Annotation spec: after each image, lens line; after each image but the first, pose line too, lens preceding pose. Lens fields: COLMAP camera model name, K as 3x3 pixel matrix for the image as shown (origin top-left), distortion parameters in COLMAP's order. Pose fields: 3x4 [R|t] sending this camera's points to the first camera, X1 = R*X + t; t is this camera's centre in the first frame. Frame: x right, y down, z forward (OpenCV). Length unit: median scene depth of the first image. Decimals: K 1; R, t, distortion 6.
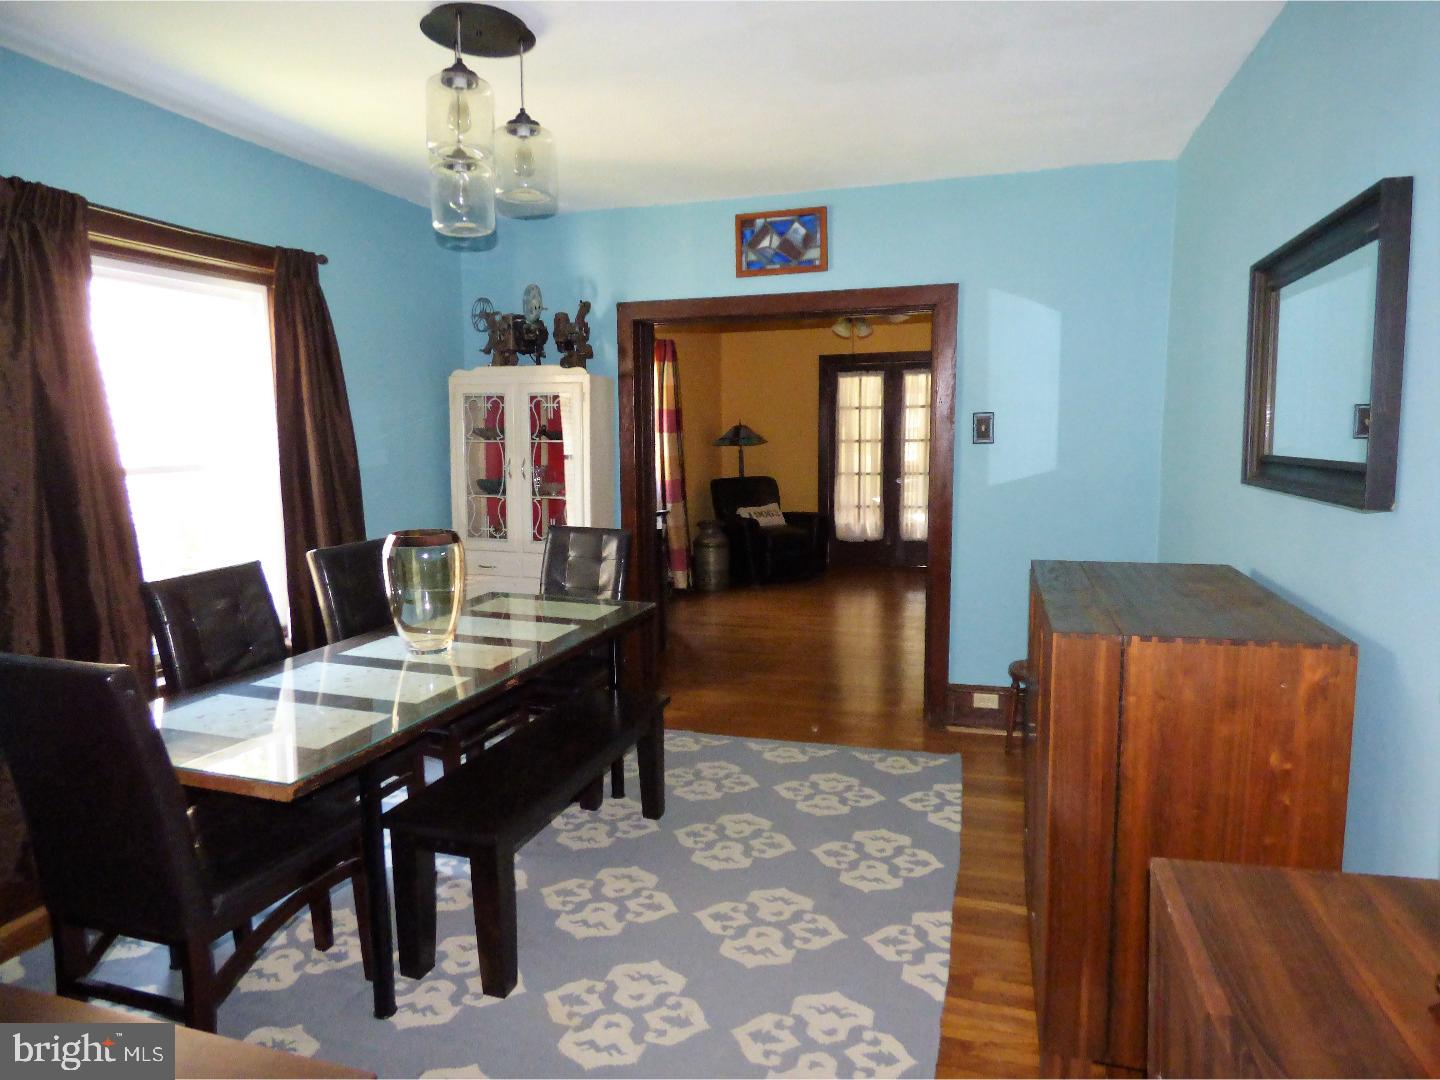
lens RADIAL K [[865.8, 0, 722.2], [0, 865.8, 536.0], [0, 0, 1]] dist [-0.010556, -0.001660]
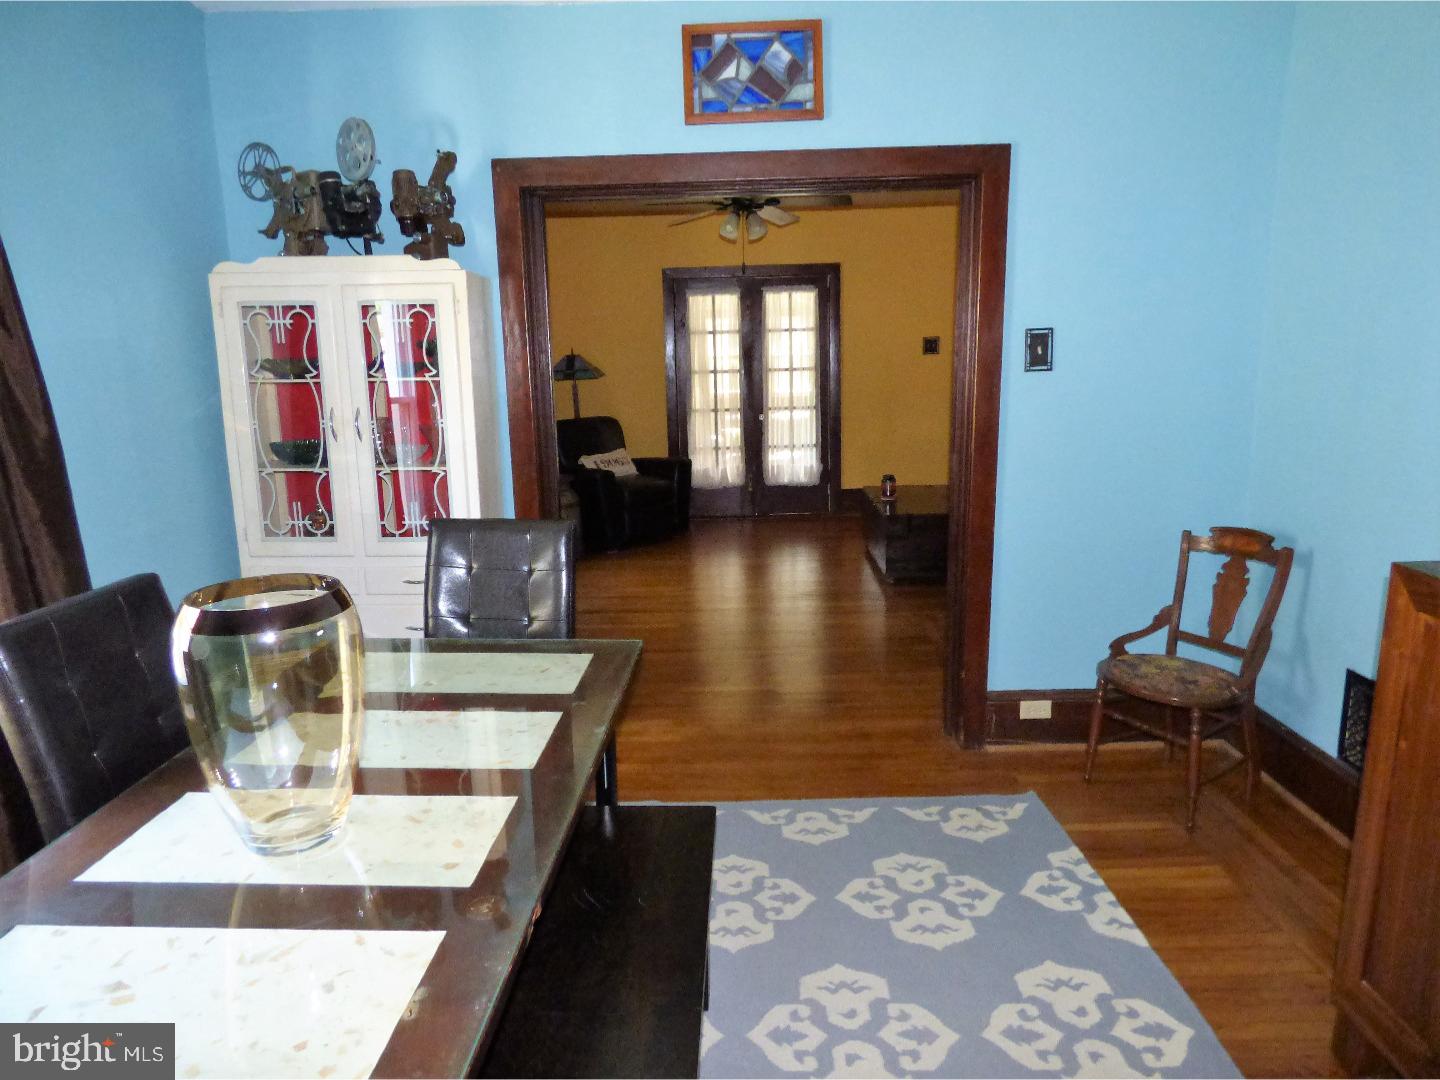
lens RADIAL K [[865.8, 0, 715.6], [0, 865.8, 531.1], [0, 0, 1]] dist [-0.010556, -0.001660]
pose [[0.961224, -0.064944, 0.268013, -0.152761], [0.045648, 0.995938, 0.077616, -0.037096], [-0.271965, -0.062372, 0.960284, 0.325146]]
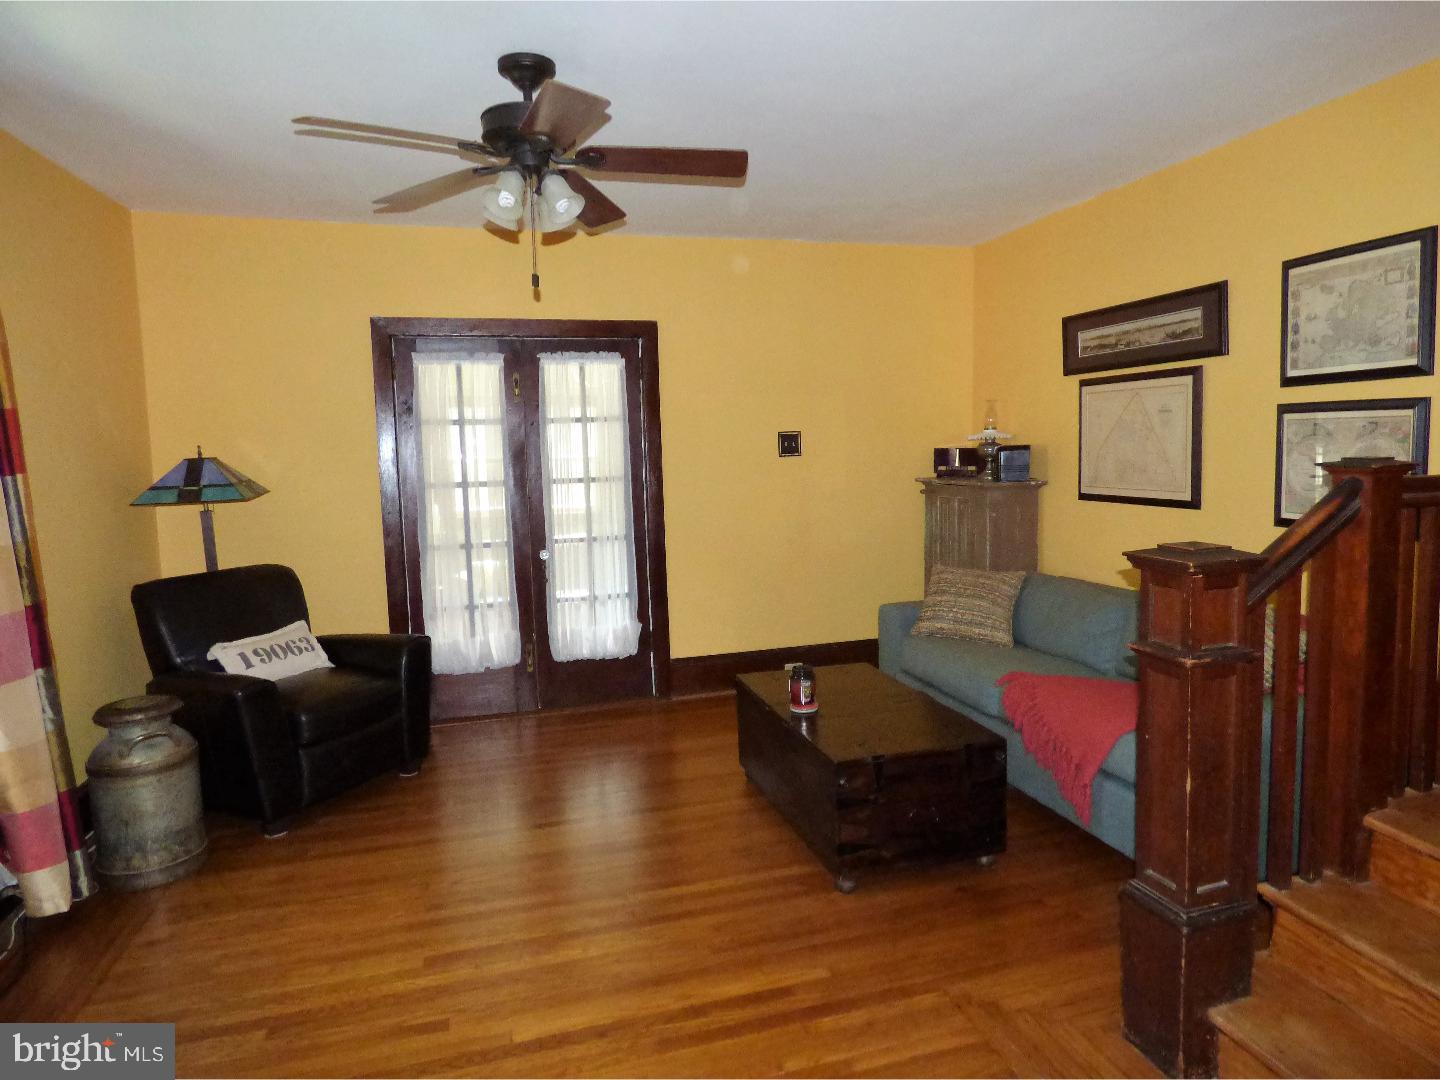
lens RADIAL K [[865.8, 0, 722.4], [0, 865.8, 540.7], [0, 0, 1]] dist [-0.010556, -0.001660]
pose [[0.839145, -0.065113, 0.539996, 0.006425], [0.077292, 0.997009, 0.000109, -0.121834], [-0.538388, 0.041646, 0.841668, 0.904972]]
